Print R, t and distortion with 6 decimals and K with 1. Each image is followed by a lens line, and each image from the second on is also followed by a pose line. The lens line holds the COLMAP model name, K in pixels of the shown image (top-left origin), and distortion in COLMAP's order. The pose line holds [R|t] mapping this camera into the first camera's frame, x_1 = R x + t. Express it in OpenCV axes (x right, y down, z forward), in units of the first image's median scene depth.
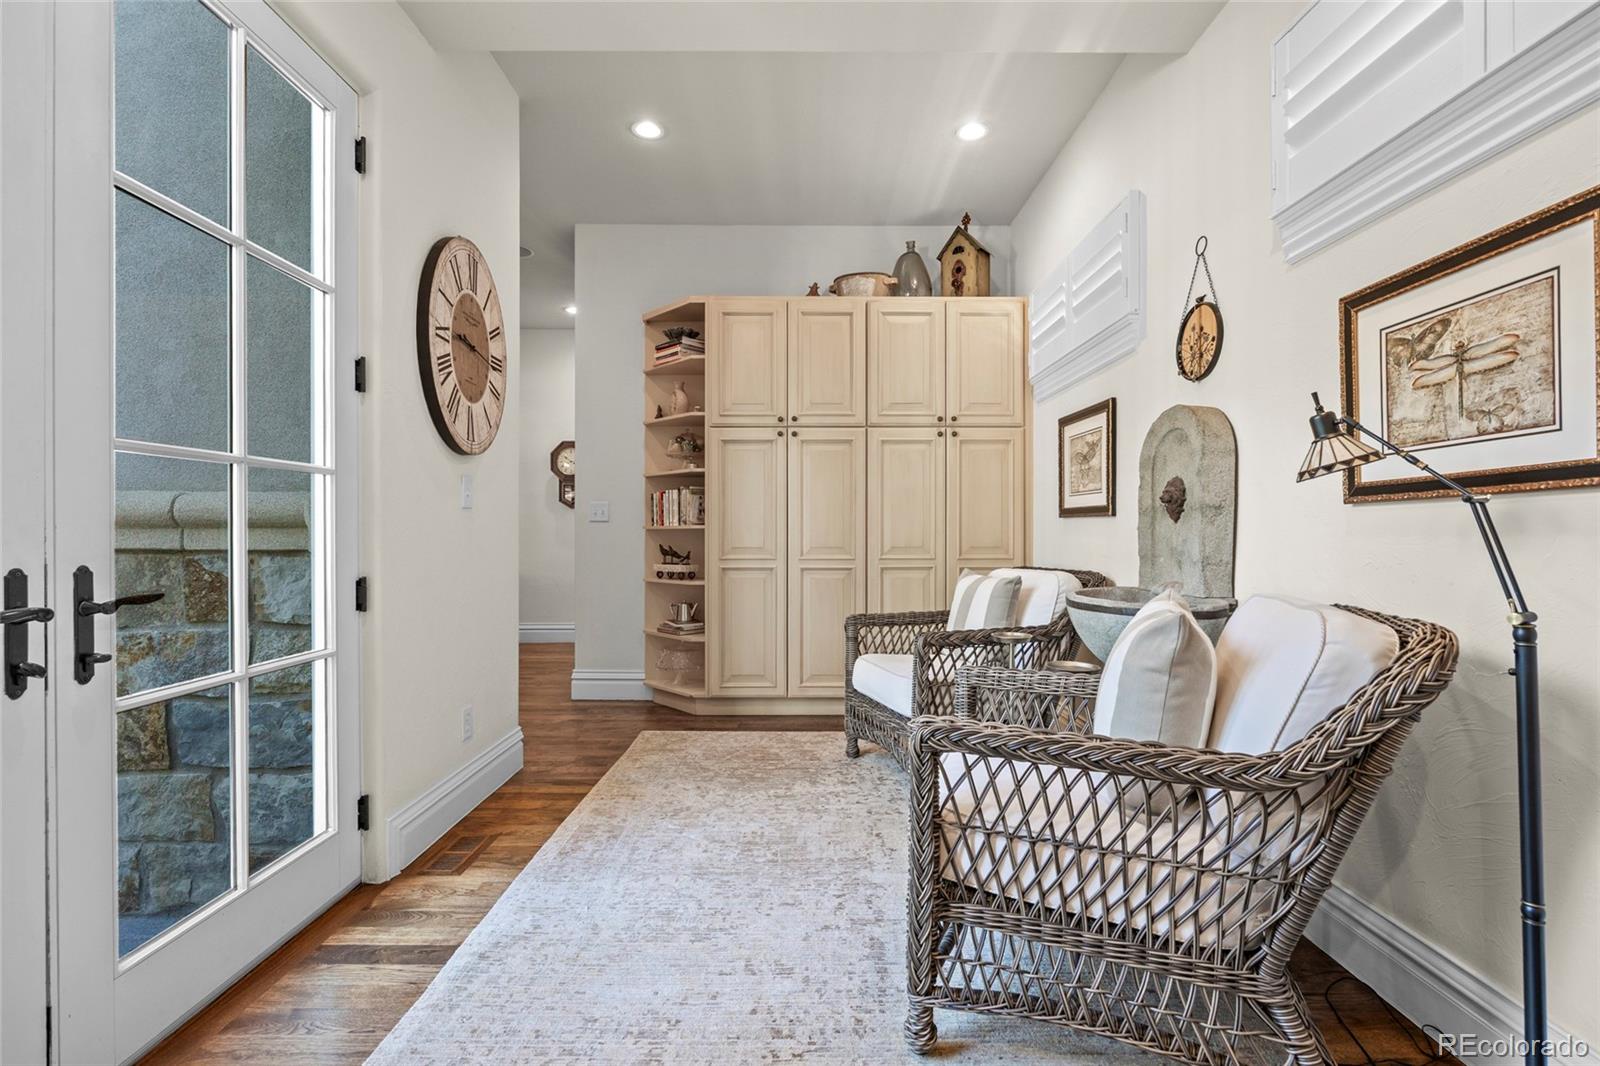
lens RADIAL K [[716.2, 0, 806.0], [0, 716.2, 504.0], [0, 0, 1]] dist [-0.019053, 0.001599]
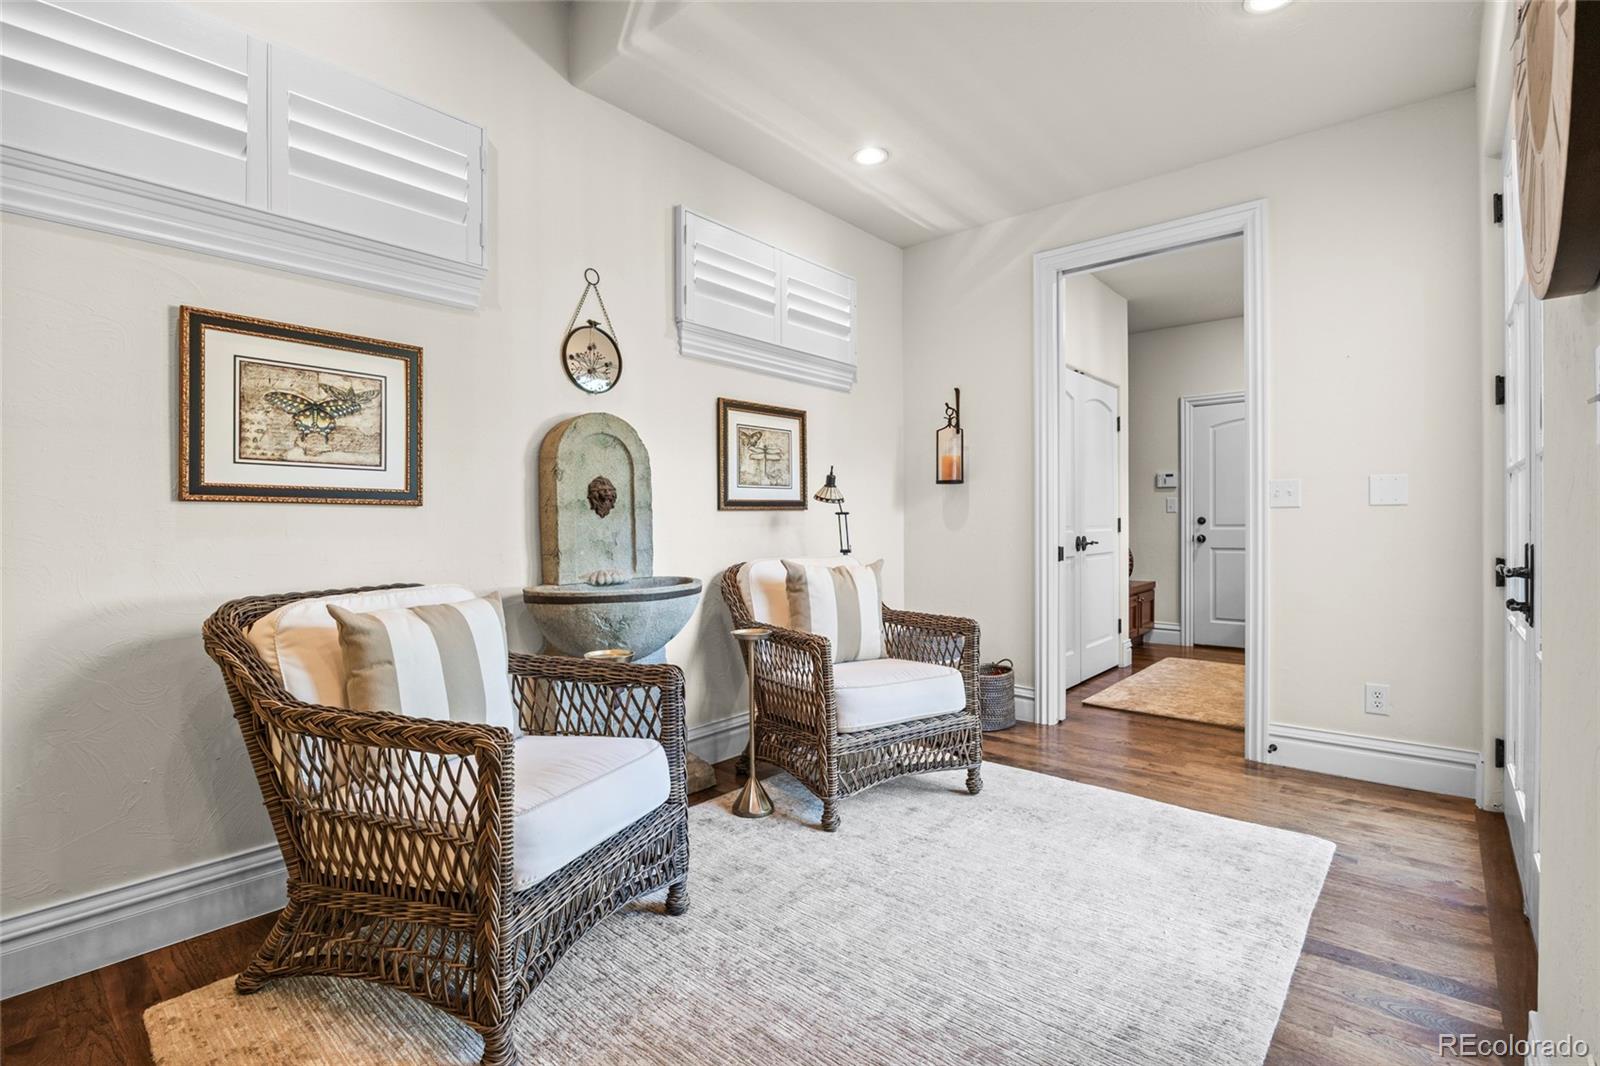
lens RADIAL K [[742.8, 0, 801.3], [0, 742.8, 521.6], [0, 0, 1]] dist [-0.002598, -0.000039]
pose [[-0.750047, 0.007597, 0.661341, -0.527395], [-0.019441, 0.999249, -0.033527, 0.071218], [-0.661099, -0.038004, -0.749336, 1.822328]]
